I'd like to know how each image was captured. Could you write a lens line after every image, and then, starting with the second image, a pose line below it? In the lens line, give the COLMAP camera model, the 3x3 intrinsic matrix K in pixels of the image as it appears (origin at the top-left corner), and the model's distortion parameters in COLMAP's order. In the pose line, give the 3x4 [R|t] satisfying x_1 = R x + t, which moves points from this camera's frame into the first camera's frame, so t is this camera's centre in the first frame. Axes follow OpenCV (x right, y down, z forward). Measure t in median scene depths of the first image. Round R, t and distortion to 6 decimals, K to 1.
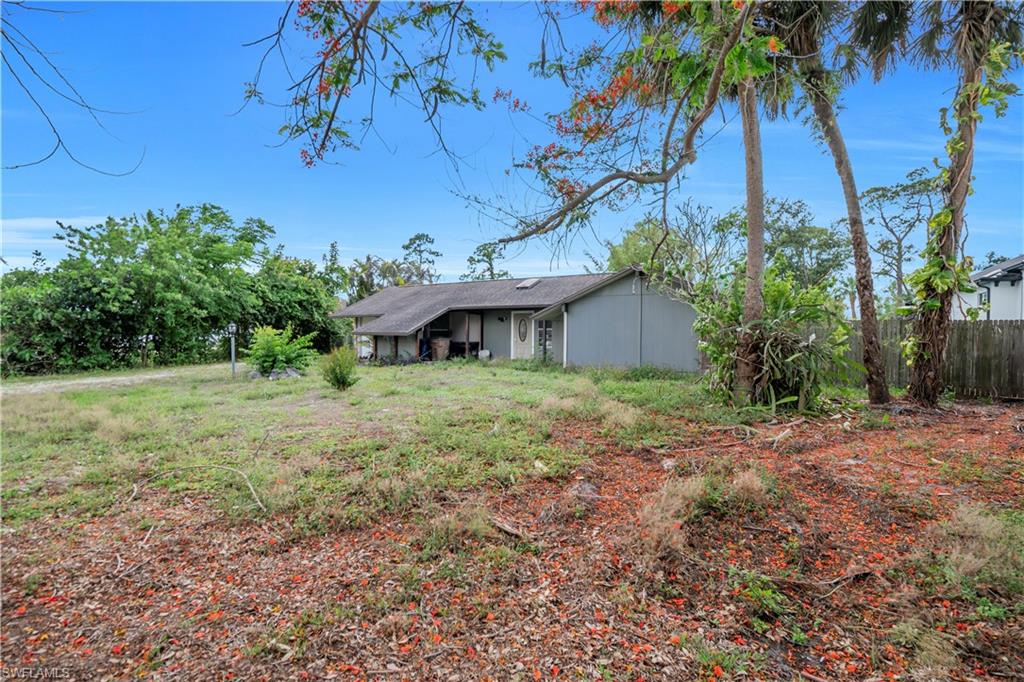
lens RADIAL K [[505.0, 0, 509.9], [0, 505.0, 339.3], [0, 0, 1]] dist [-0.034002, 0.001552]
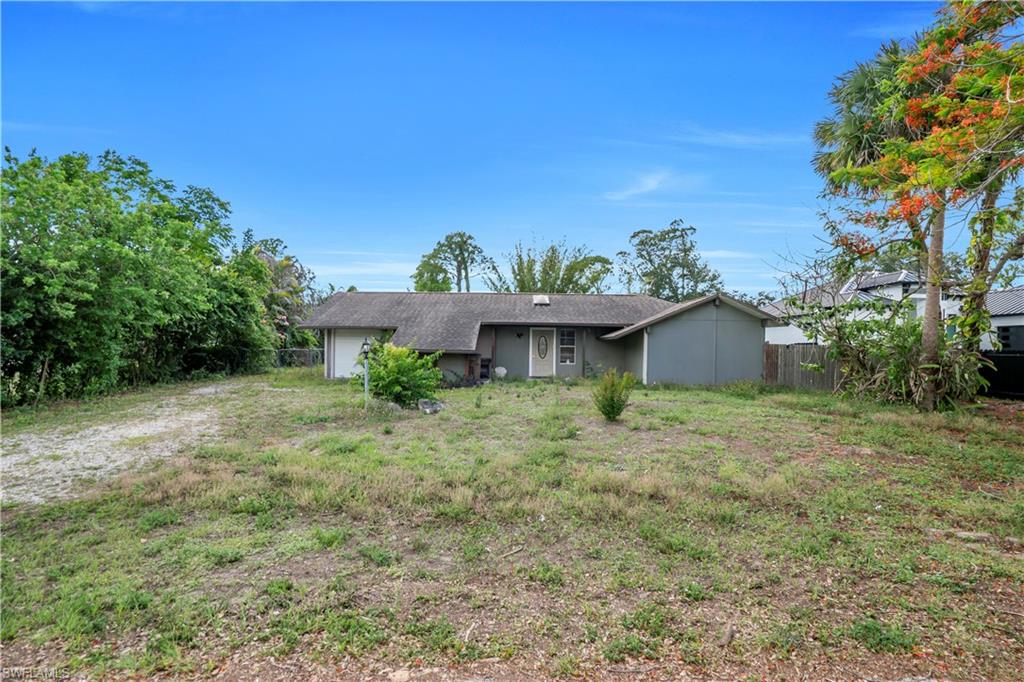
lens RADIAL K [[505.0, 0, 509.7], [0, 505.0, 356.1], [0, 0, 1]] dist [-0.034002, 0.001552]
pose [[0.874418, 0.002109, 0.485169, -0.506361], [-0.009451, 0.999875, 0.012688, -0.012449], [-0.485082, -0.015680, 0.874328, 0.162529]]
